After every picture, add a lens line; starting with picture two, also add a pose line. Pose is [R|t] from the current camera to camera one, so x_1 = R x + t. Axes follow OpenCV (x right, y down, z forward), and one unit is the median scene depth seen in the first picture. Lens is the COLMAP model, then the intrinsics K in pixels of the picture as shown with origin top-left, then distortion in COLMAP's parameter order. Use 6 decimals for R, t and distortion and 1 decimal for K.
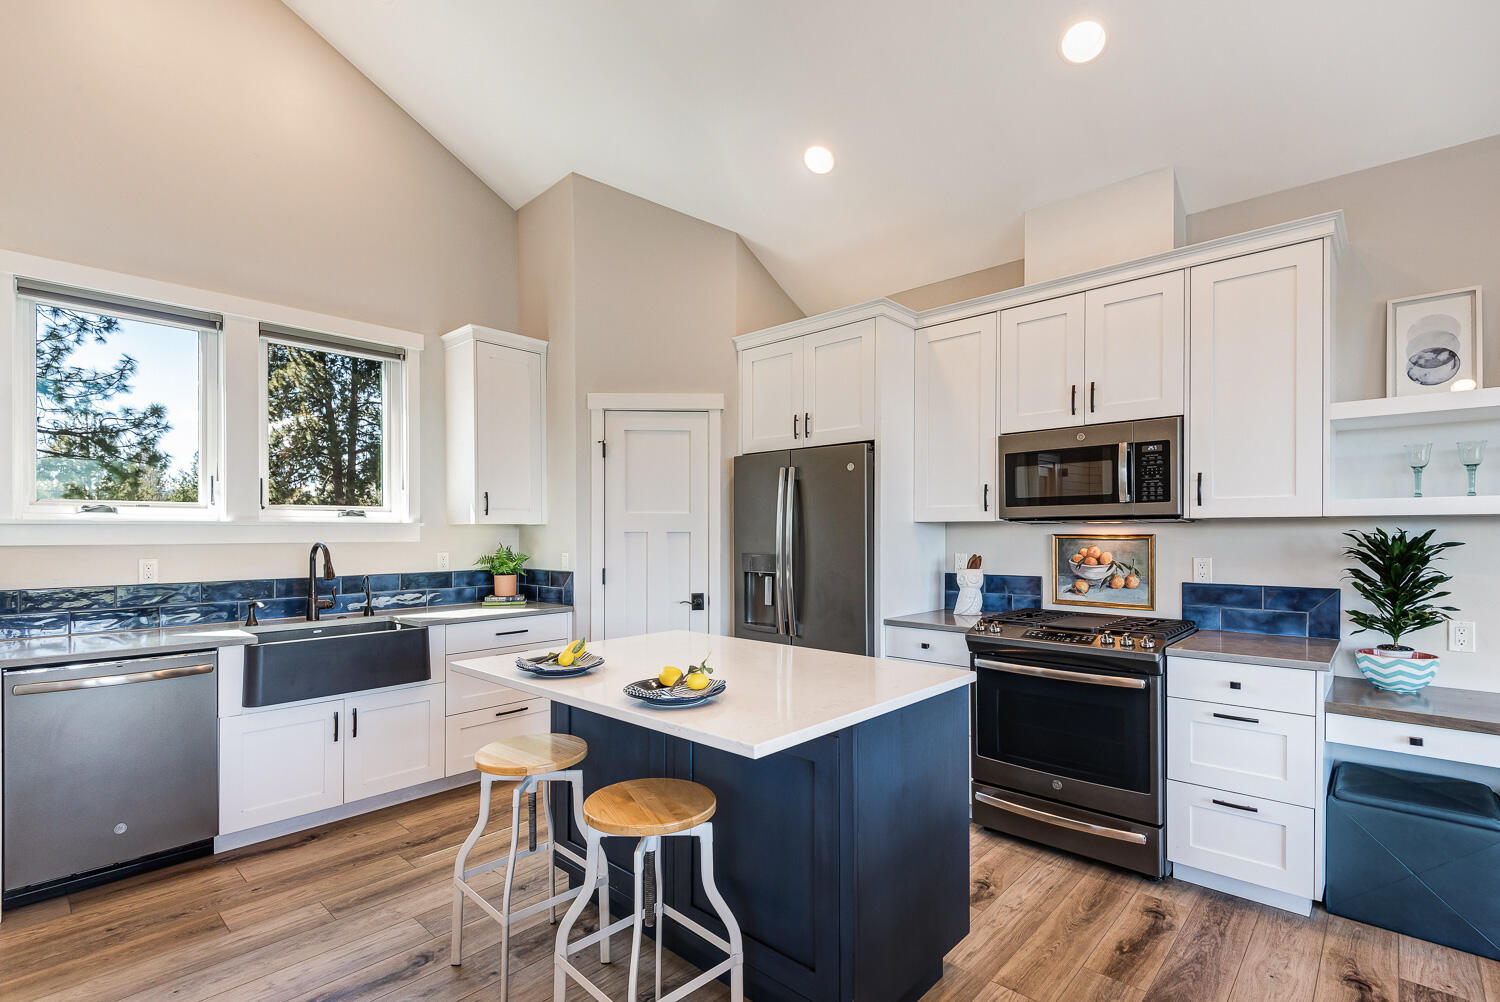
lens RADIAL K [[692.5, 0, 749.6], [0, 692.5, 525.2], [0, 0, 1]] dist [0.010217, -0.007391]
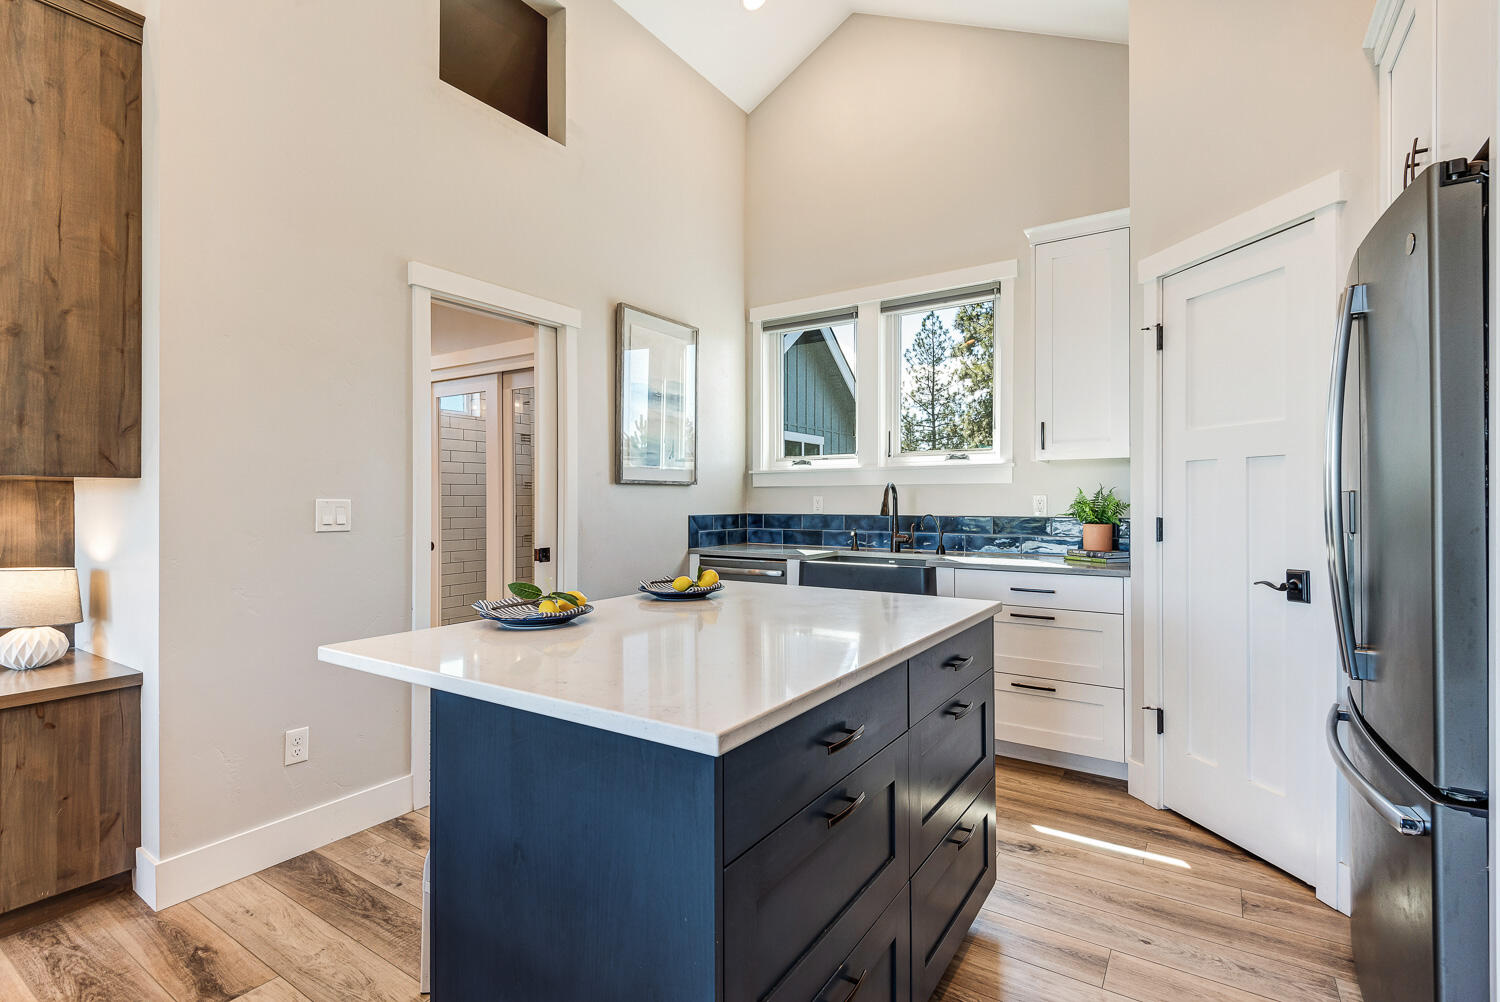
lens RADIAL K [[692.5, 0, 749.7], [0, 692.5, 496.6], [0, 0, 1]] dist [0.010217, -0.007391]
pose [[0.148872, -0.003550, -0.988850, 0.394522], [0.009780, 0.999950, -0.002117, 0.040383], [0.988808, -0.009355, 0.148899, 0.521867]]
